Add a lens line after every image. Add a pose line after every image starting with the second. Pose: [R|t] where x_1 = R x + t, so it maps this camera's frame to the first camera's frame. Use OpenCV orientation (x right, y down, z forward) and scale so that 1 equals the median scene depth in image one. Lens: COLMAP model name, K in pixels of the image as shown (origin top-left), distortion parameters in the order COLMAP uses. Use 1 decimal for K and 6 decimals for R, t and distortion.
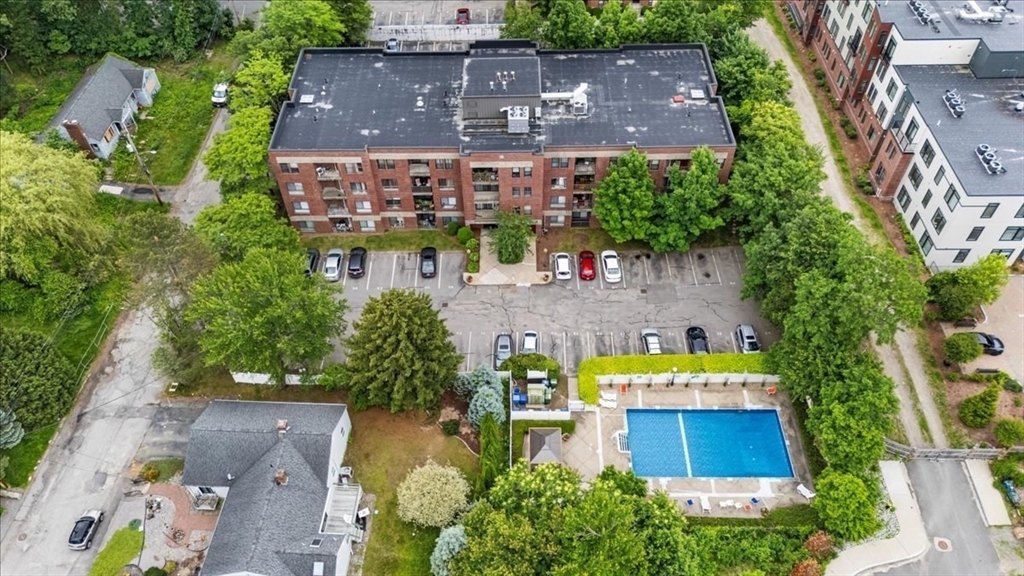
lens RADIAL K [[773.3, 0, 512.0], [0, 773.3, 288.0], [0, 0, 1]] dist [0.088414, -0.102589]
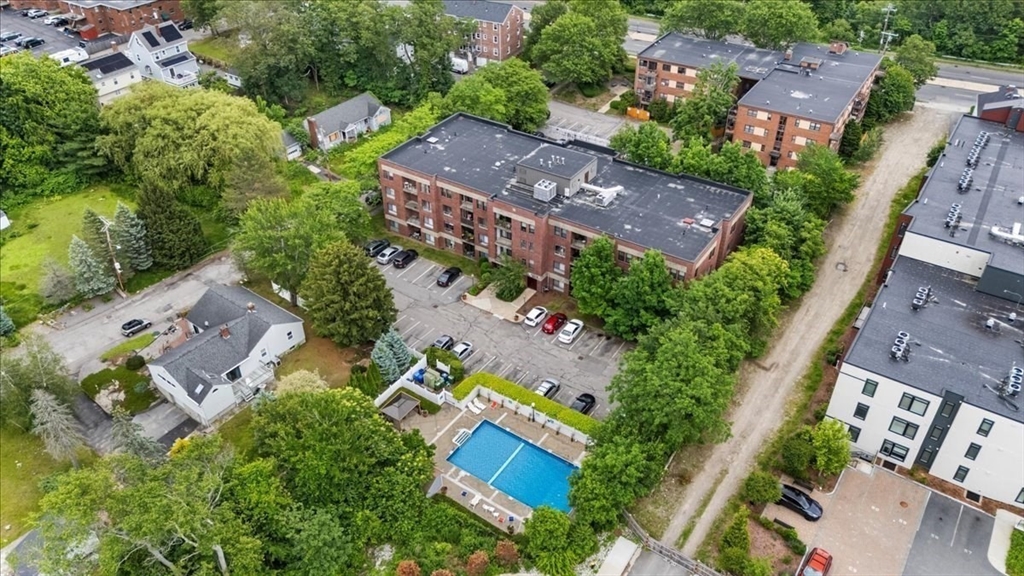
lens RADIAL K [[773.3, 0, 512.0], [0, 773.3, 288.0], [0, 0, 1]] dist [0.088414, -0.102589]
pose [[0.825284, 0.335246, -0.454441, 0.560834], [-0.421588, 0.901165, -0.100822, 0.067559], [0.375727, 0.274794, 0.885052, -0.066387]]
